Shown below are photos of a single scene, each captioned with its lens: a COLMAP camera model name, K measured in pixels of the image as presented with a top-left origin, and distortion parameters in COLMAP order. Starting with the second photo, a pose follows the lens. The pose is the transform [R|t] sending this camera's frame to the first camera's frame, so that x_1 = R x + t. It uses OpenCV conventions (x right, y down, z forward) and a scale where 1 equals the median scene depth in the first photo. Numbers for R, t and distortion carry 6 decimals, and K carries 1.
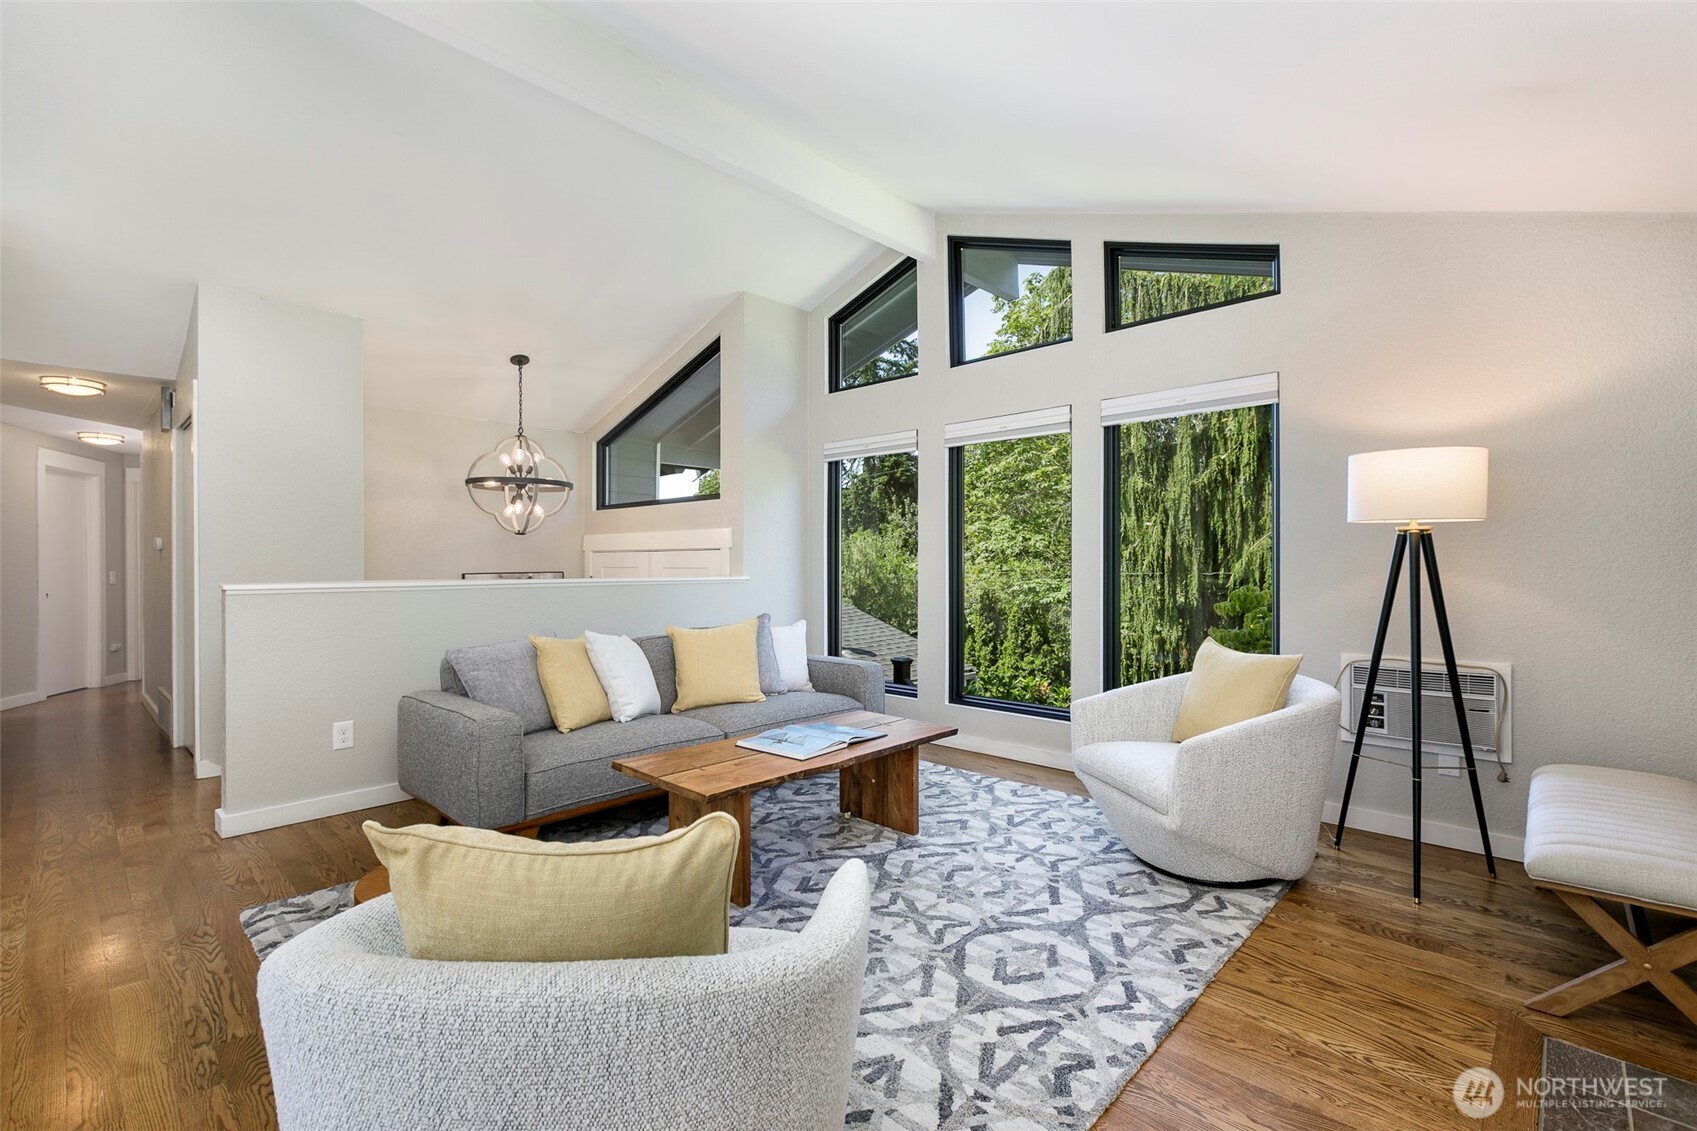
lens RADIAL K [[757.0, 0, 875.2], [0, 757.0, 570.2], [0, 0, 1]] dist [0.005589, -0.001472]
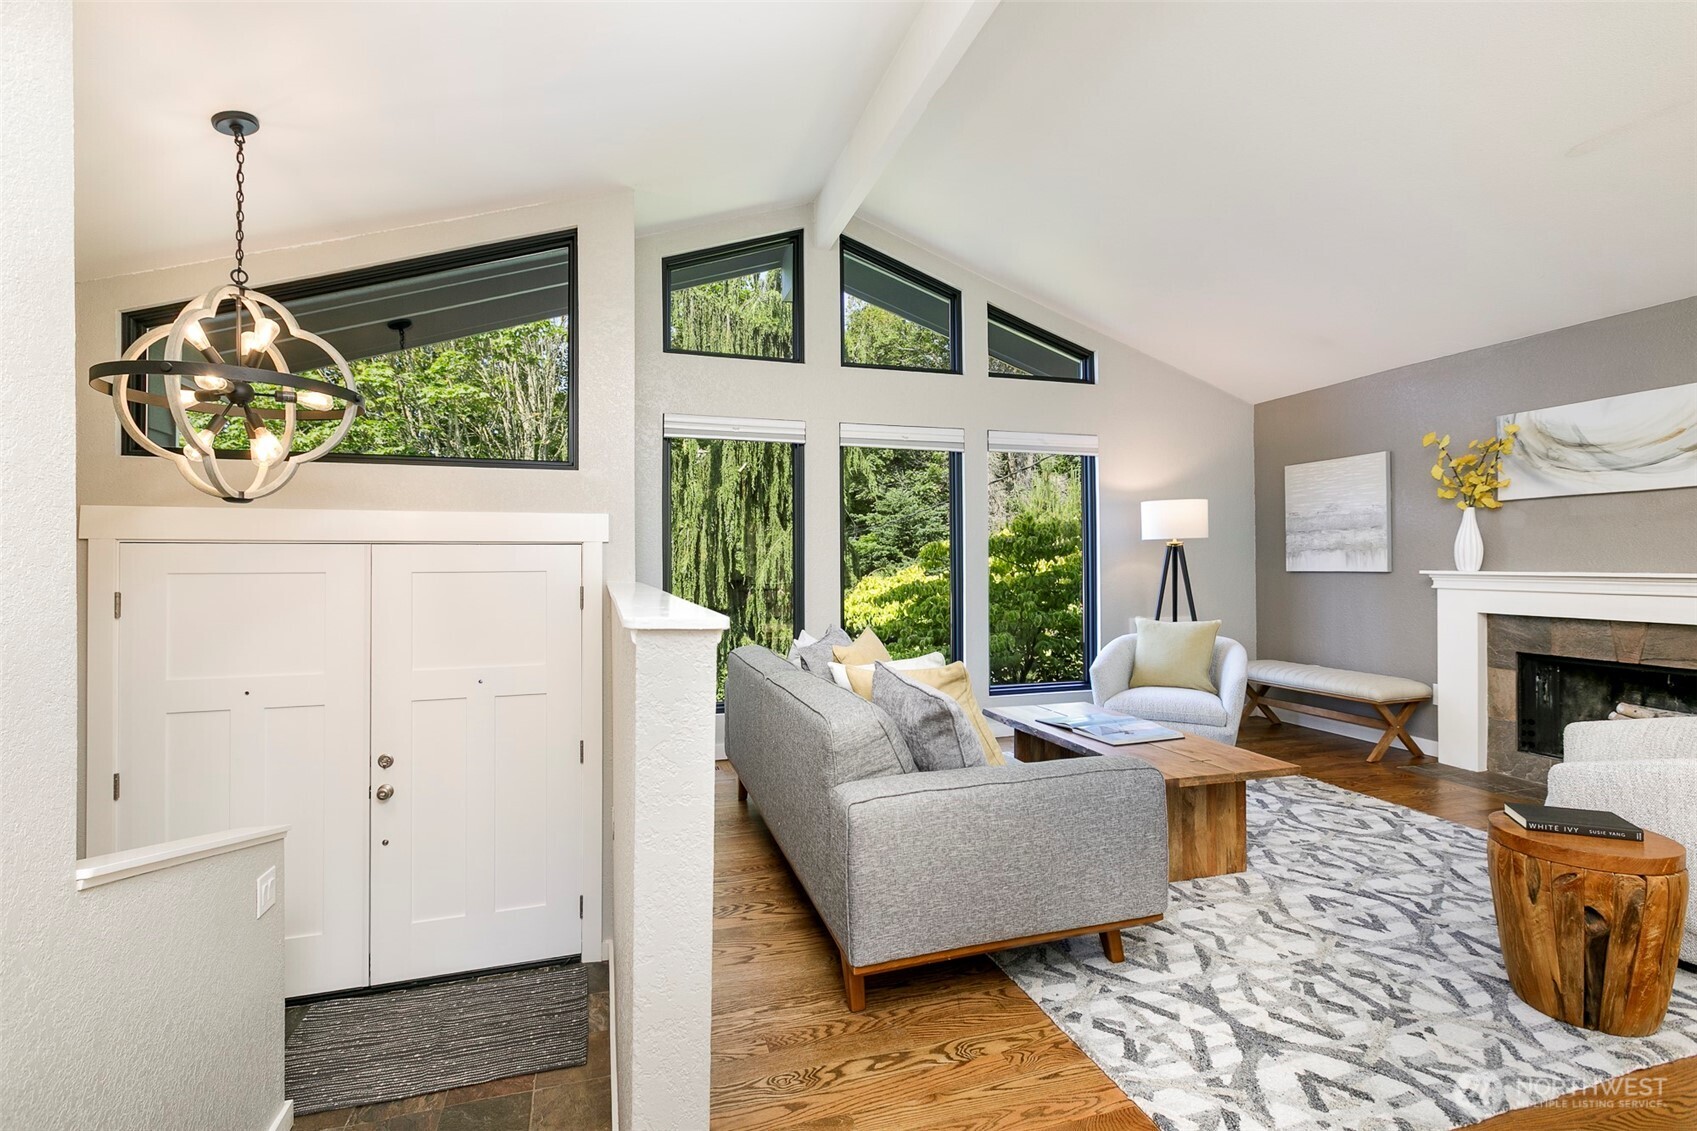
lens RADIAL K [[757.0, 0, 857.2], [0, 757.0, 562.0], [0, 0, 1]] dist [0.005589, -0.001472]
pose [[0.491801, 0.005713, 0.870689, -1.626636], [0.007546, 0.999913, -0.010824, 0.001649], [-0.870675, 0.011894, 0.491715, 1.080245]]
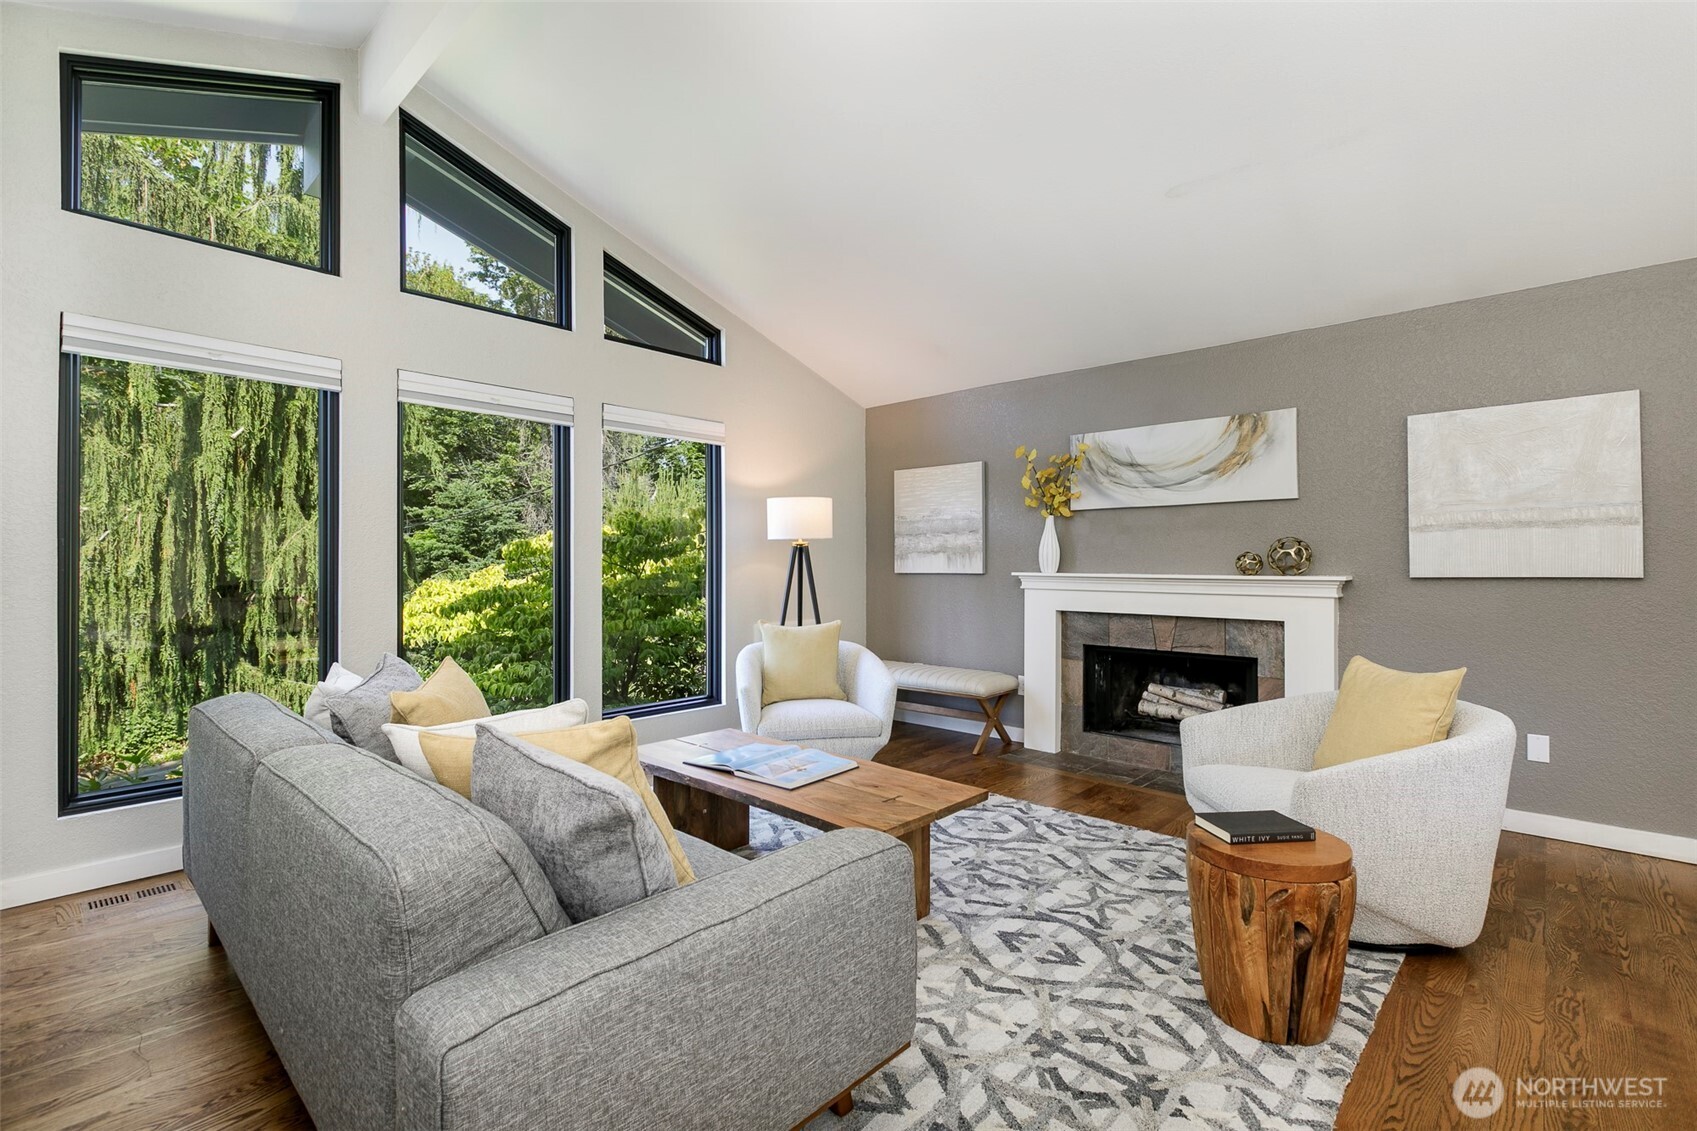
lens RADIAL K [[757.0, 0, 826.8], [0, 757.0, 560.0], [0, 0, 1]] dist [0.005589, -0.001472]
pose [[0.010860, 0.010903, 0.999882, -1.327230], [0.007527, 0.999911, -0.010986, -0.002300], [-0.999913, 0.007645, 0.010777, 1.279448]]
